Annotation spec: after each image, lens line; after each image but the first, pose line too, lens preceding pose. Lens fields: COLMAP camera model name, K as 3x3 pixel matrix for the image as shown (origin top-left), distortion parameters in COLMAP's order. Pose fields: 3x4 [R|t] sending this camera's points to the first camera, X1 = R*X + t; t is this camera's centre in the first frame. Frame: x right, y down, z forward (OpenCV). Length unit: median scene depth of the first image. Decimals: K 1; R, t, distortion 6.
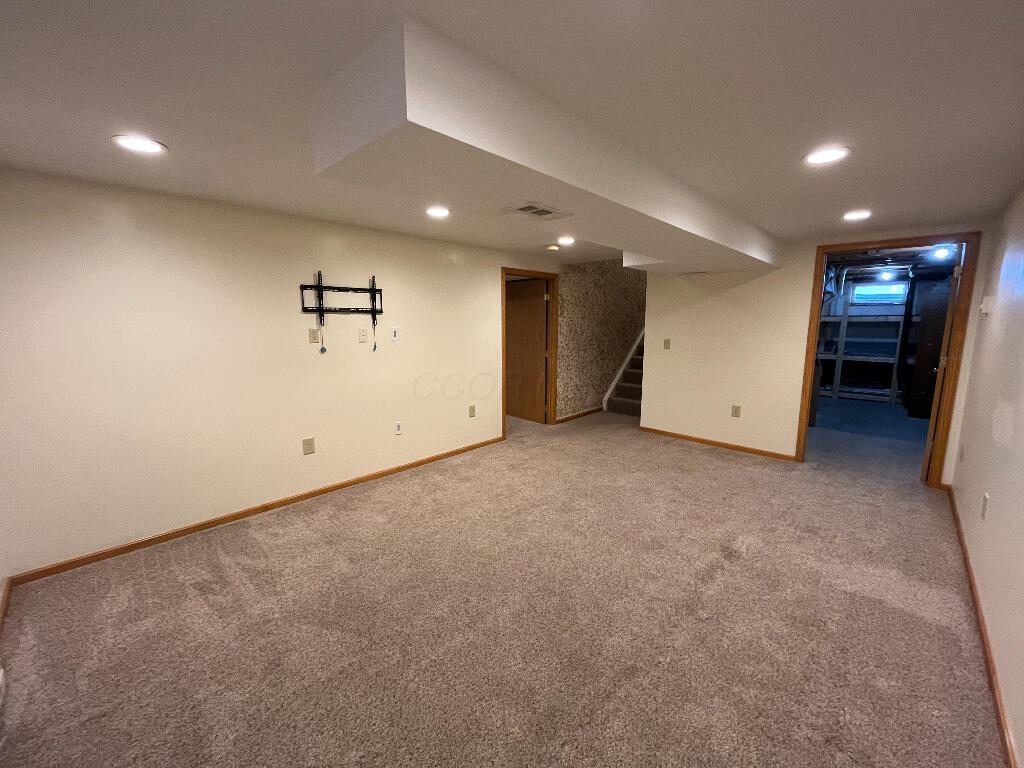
lens RADIAL K [[416.3, 0, 514.6], [0, 416.3, 386.0], [0, 0, 1]] dist [-0.001629, 0.000093]
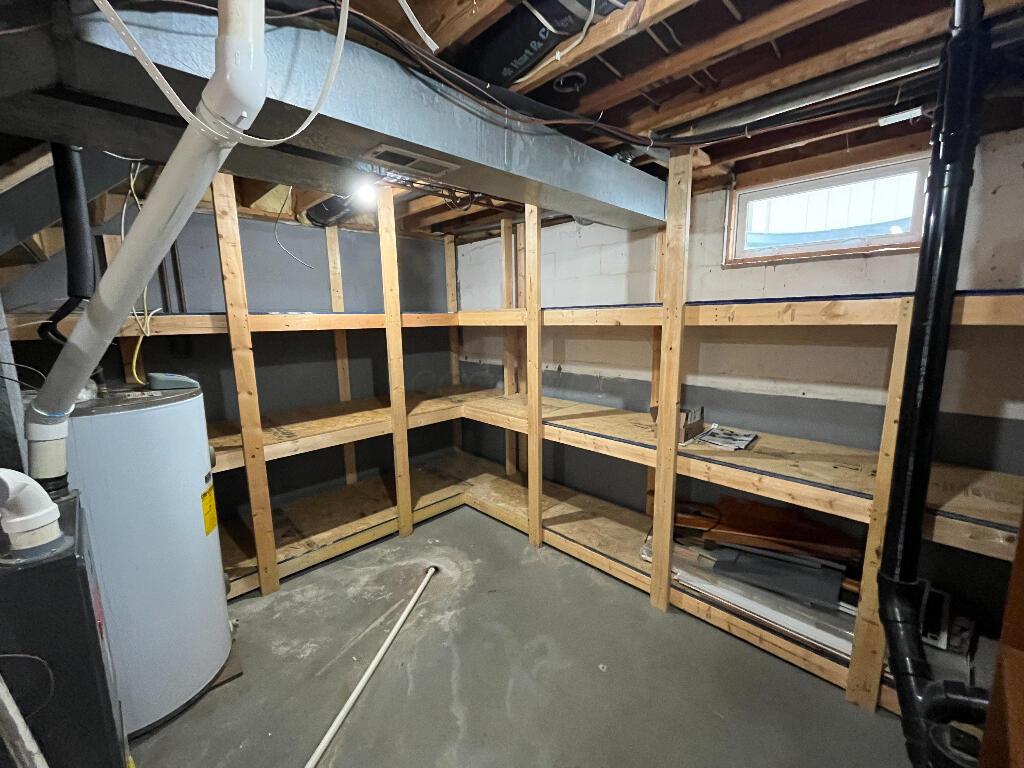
lens RADIAL K [[416.3, 0, 507.5], [0, 416.3, 381.8], [0, 0, 1]] dist [-0.001629, 0.000093]
pose [[0.999505, -0.005614, -0.030940, 0.712348], [0.005490, 0.999977, -0.004105, -0.121888], [0.030963, 0.003933, 0.999513, 0.757474]]
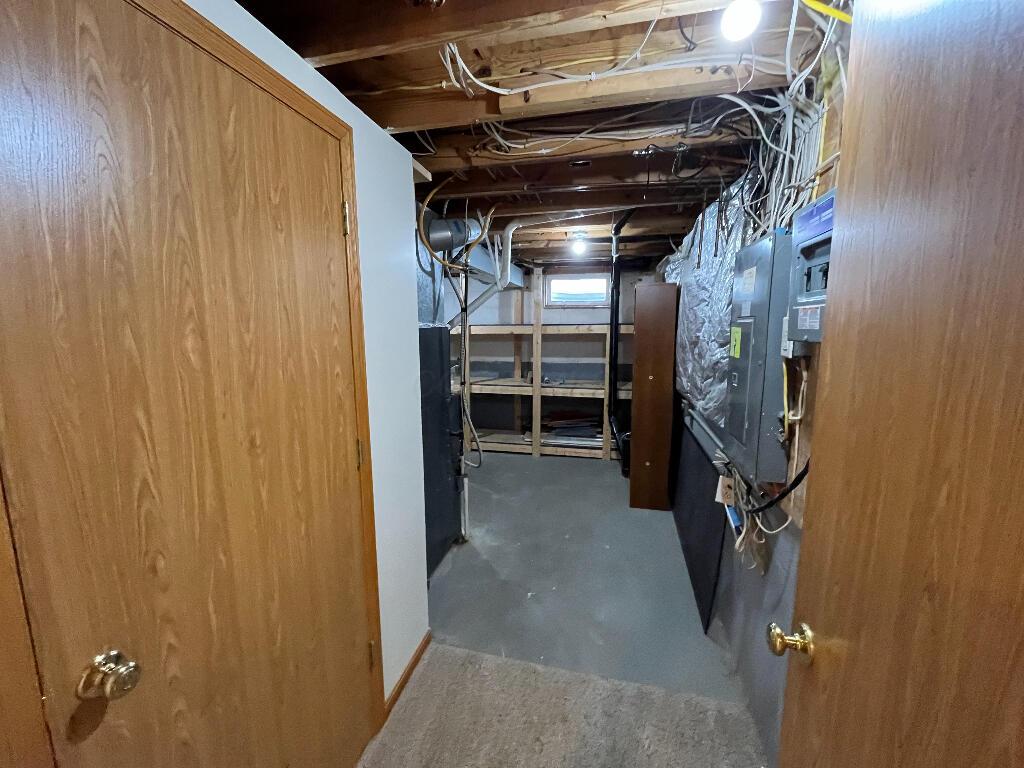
lens RADIAL K [[416.3, 0, 511.0], [0, 416.3, 381.8], [0, 0, 1]] dist [-0.001629, 0.000093]
pose [[0.868351, -0.064381, 0.491754, 0.459074], [0.076650, 0.997046, -0.004816, -0.084772], [-0.489992, 0.041876, 0.870721, 0.493809]]
